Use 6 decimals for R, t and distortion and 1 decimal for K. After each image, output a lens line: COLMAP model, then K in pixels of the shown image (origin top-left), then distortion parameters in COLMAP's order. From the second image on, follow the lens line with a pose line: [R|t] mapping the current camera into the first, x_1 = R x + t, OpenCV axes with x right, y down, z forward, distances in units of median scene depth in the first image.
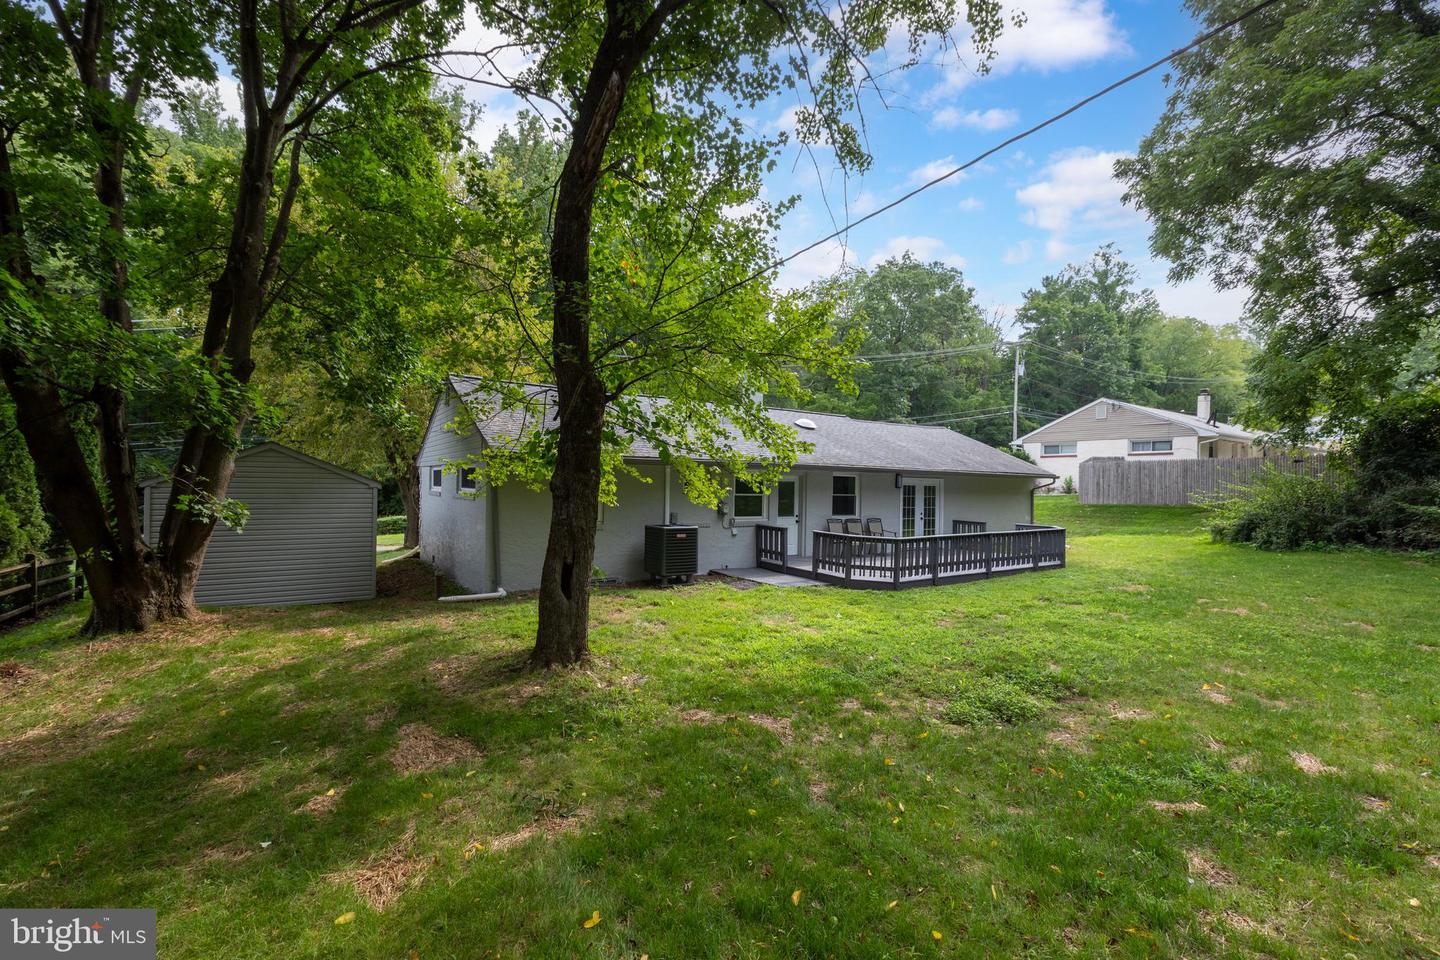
lens RADIAL K [[640.0, 0, 724.0], [0, 640.0, 459.7], [0, 0, 1]] dist [0.001344, 0.001787]
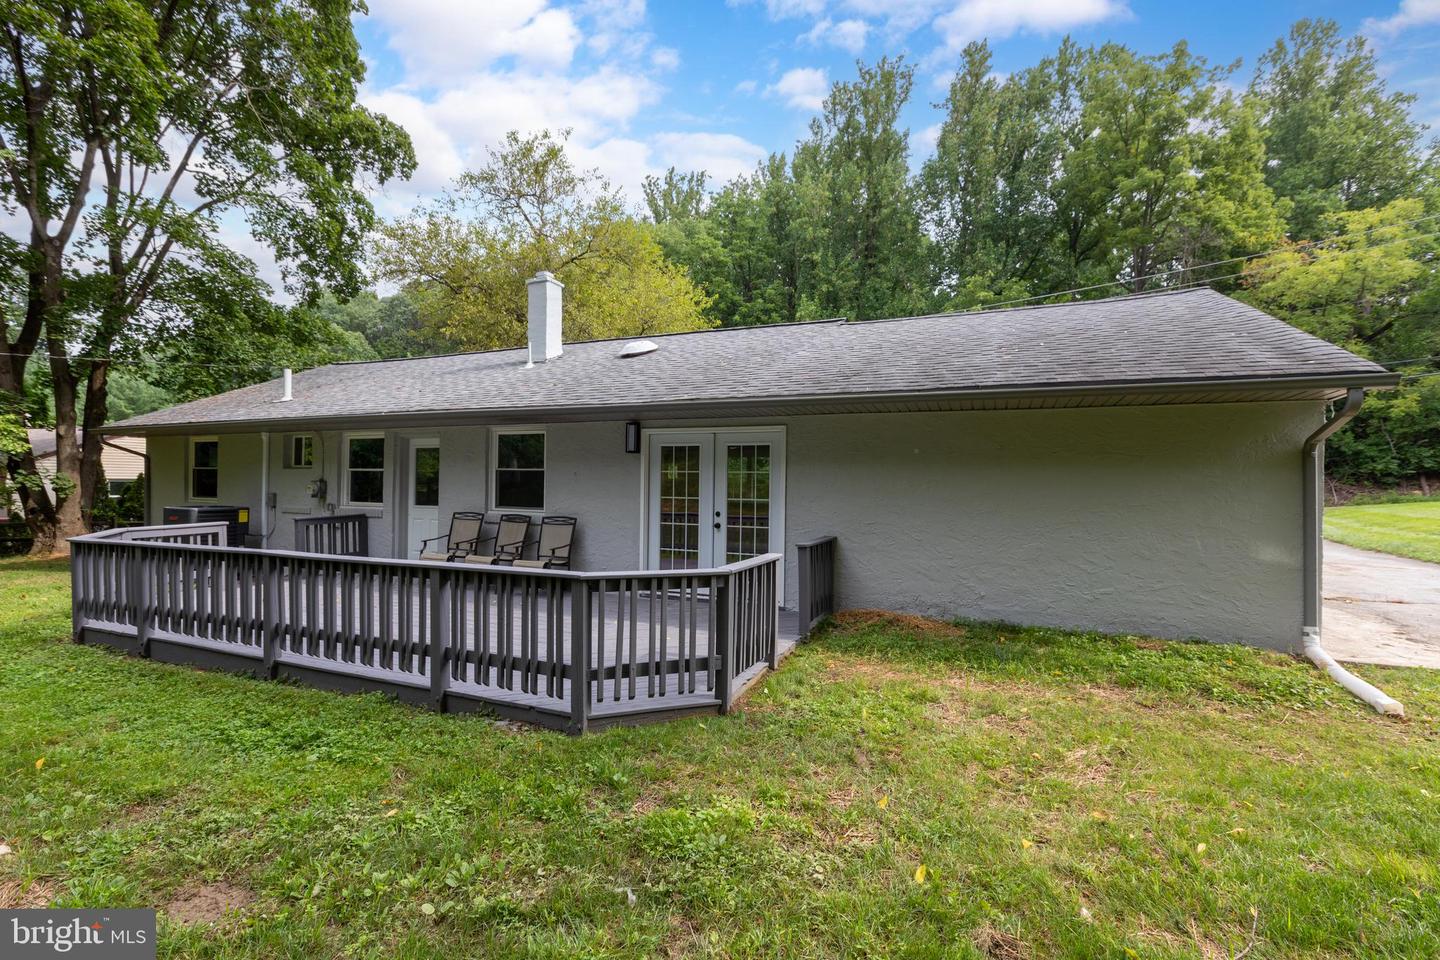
lens RADIAL K [[640.0, 0, 715.8], [0, 640.0, 473.6], [0, 0, 1]] dist [0.001344, 0.001787]
pose [[0.549211, -0.023243, -0.835361, 0.713855], [0.026086, 0.999603, -0.010663, 0.069192], [0.835277, -0.015936, 0.549599, 0.852247]]
